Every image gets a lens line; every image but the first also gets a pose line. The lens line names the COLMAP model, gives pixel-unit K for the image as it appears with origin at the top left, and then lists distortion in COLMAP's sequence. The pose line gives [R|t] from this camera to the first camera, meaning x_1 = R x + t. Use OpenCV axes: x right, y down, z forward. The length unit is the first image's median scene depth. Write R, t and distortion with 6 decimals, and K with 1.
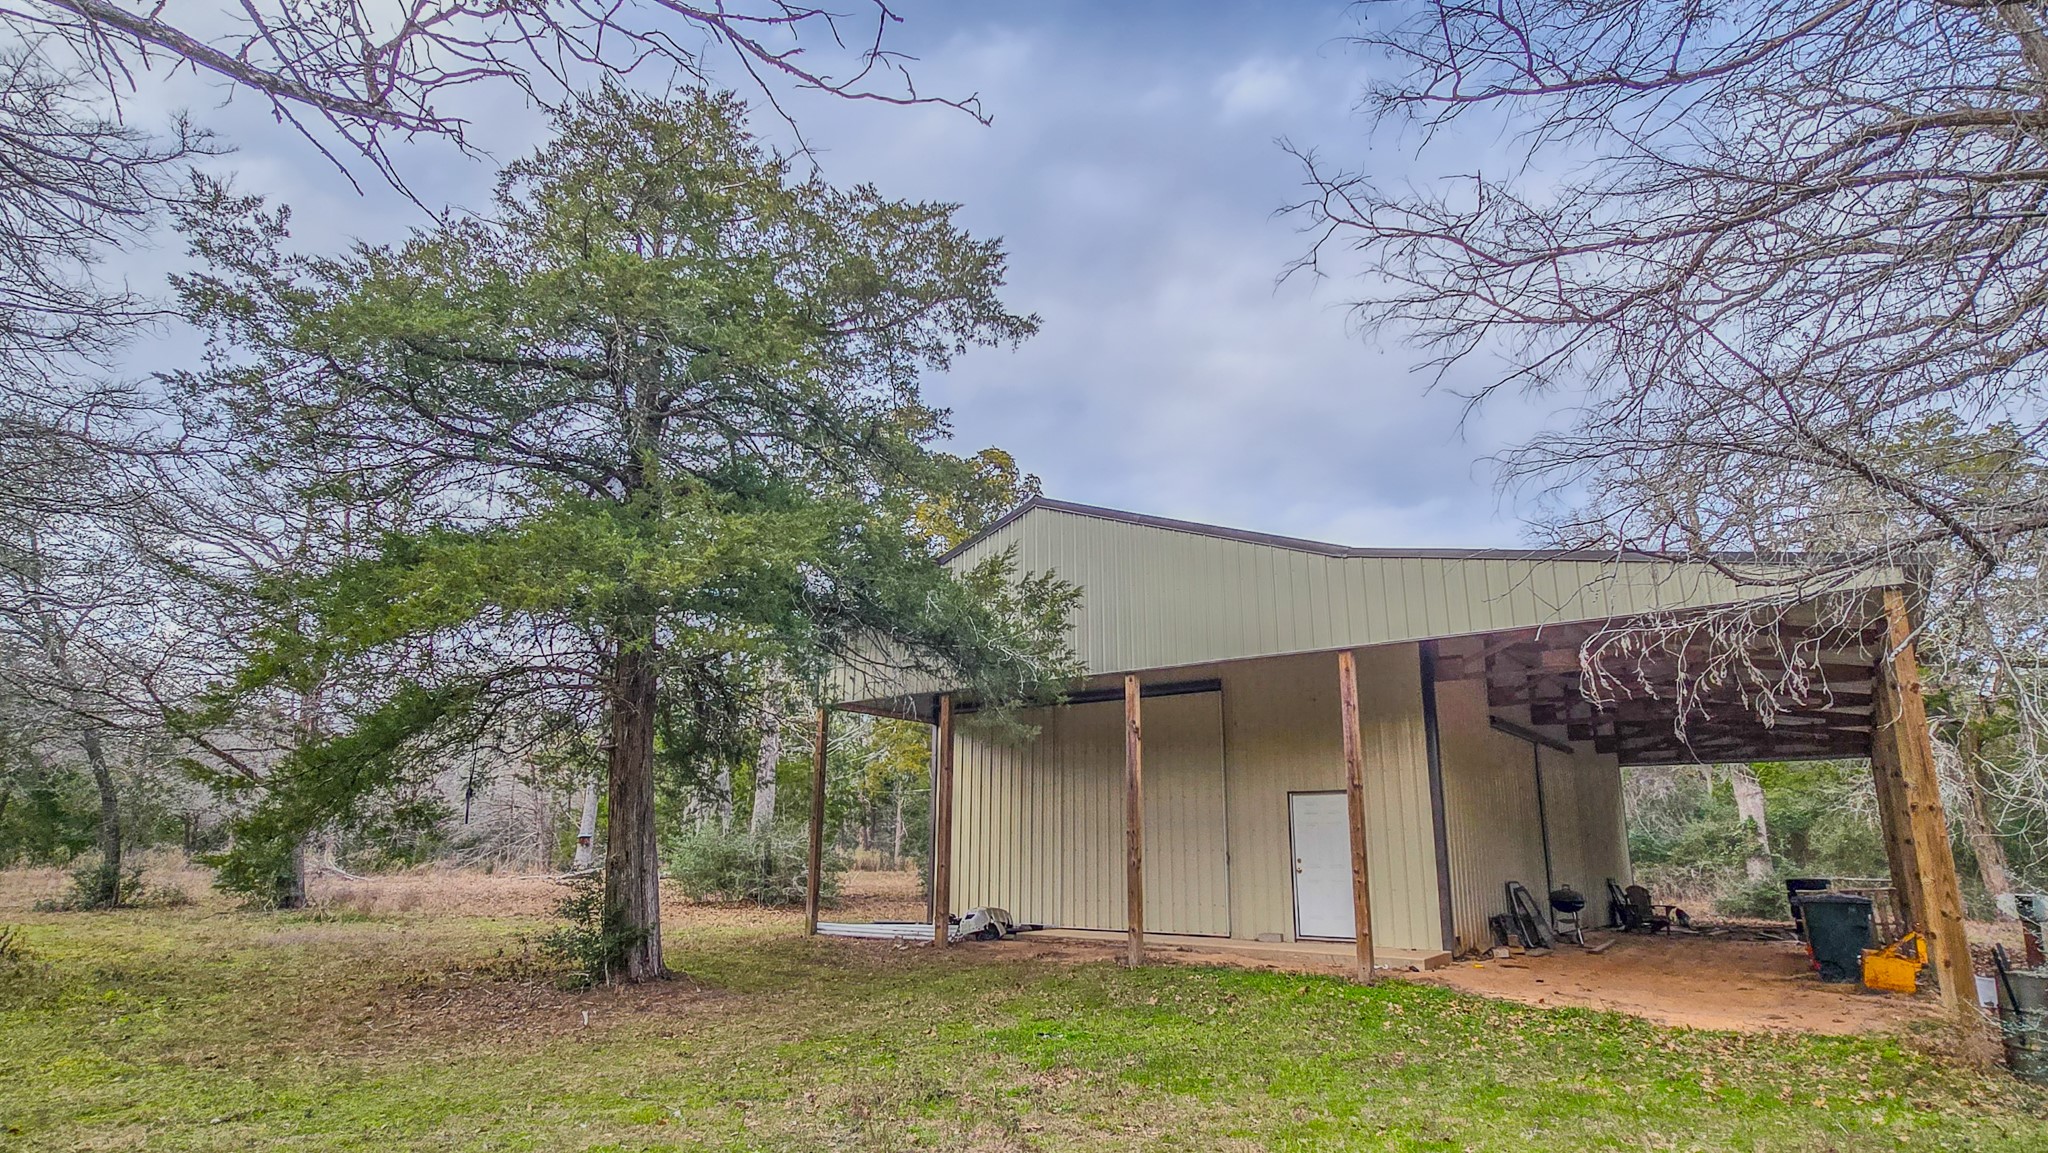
lens RADIAL K [[1086.1, 0, 1024.0], [0, 1086.1, 576.5], [0, 0, 1]] dist [-0.000275, -0.003328]
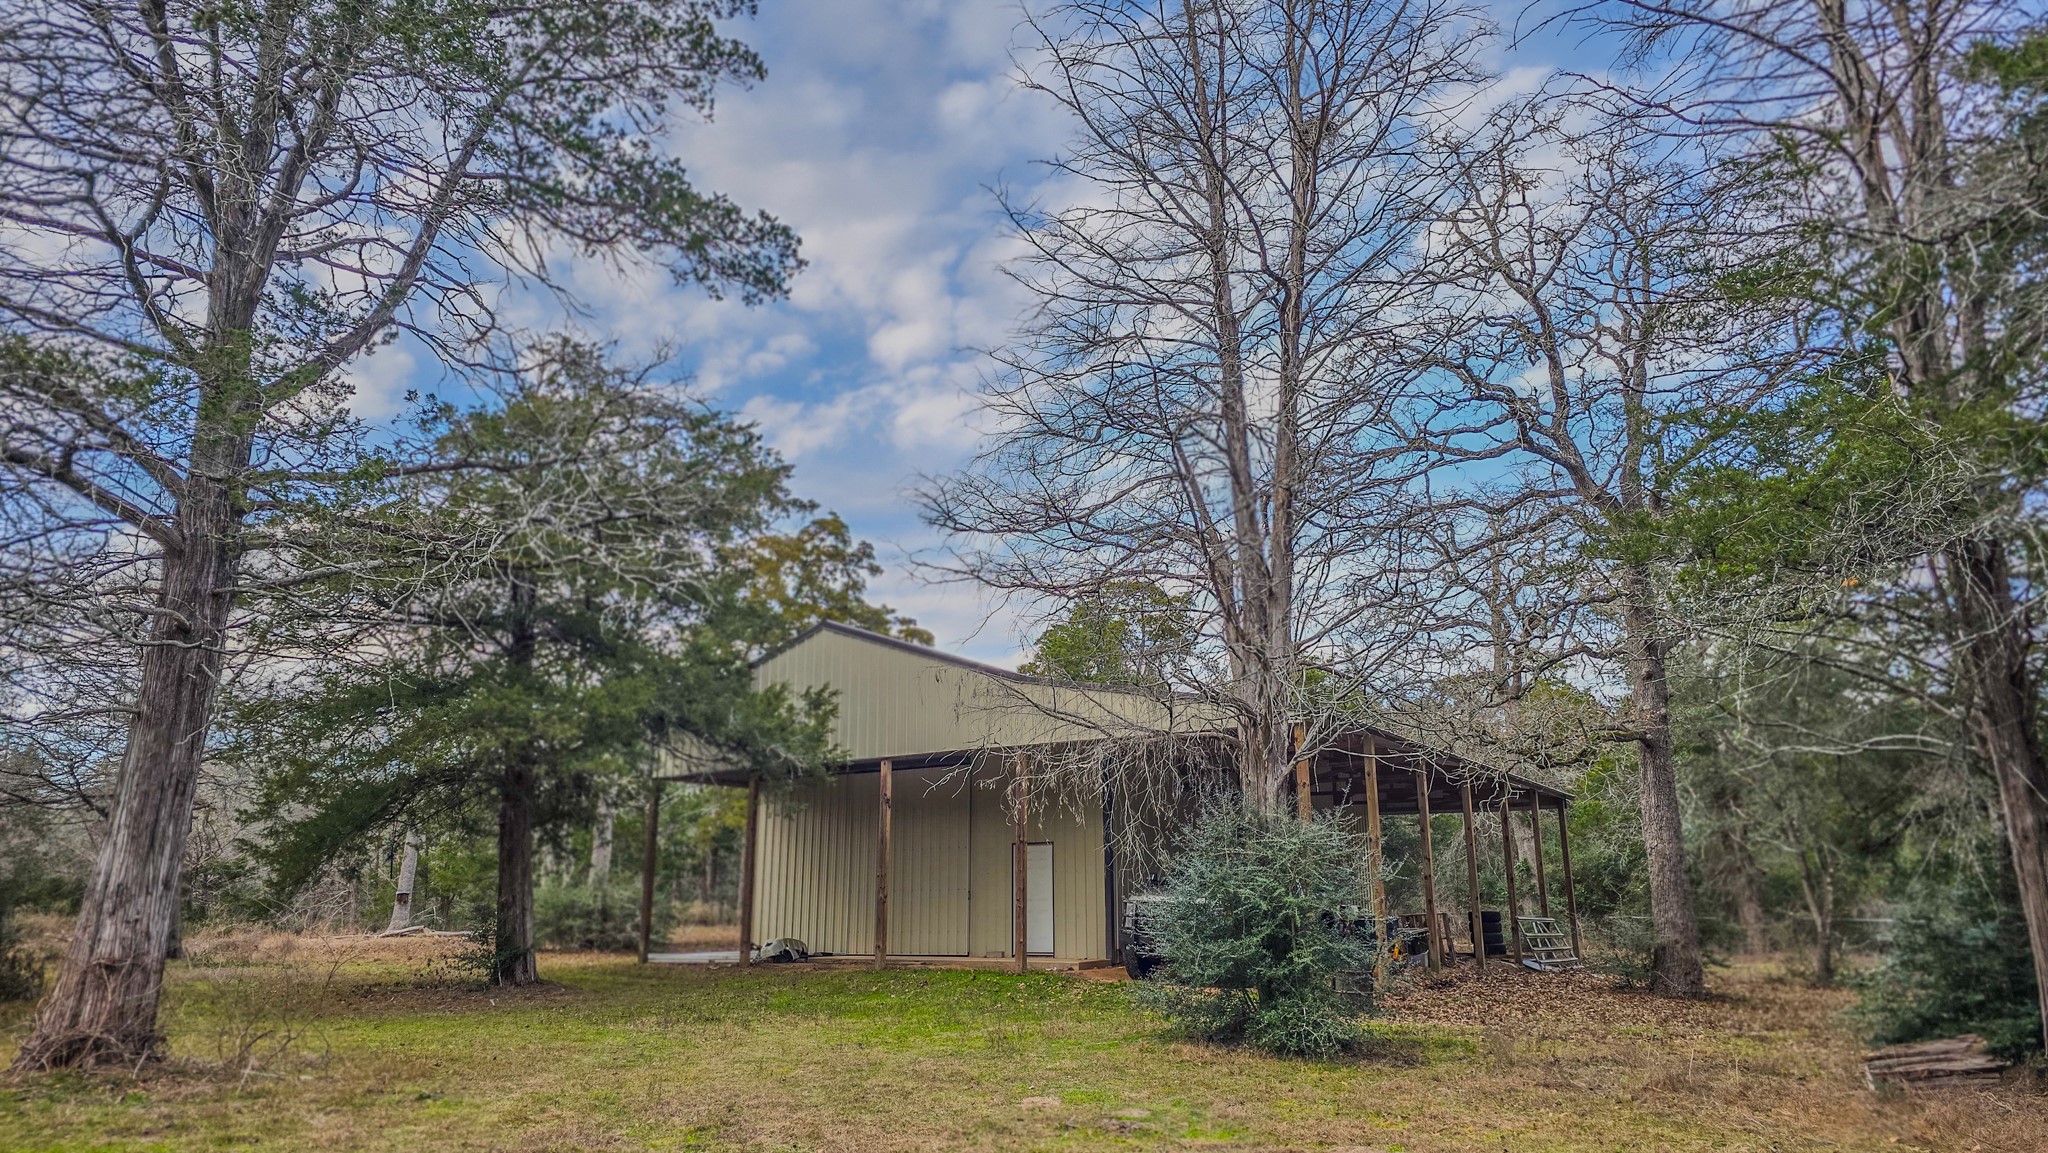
lens RADIAL K [[1360.9, 0, 1024.0], [0, 1360.9, 576.5], [0, 0, 1]] dist [0.039866, -0.000466]
pose [[0.997133, 0.003471, 0.075586, 0.126862], [-0.004277, 0.999936, 0.010499, -0.141364], [-0.075545, -0.010792, 0.997084, -0.631580]]
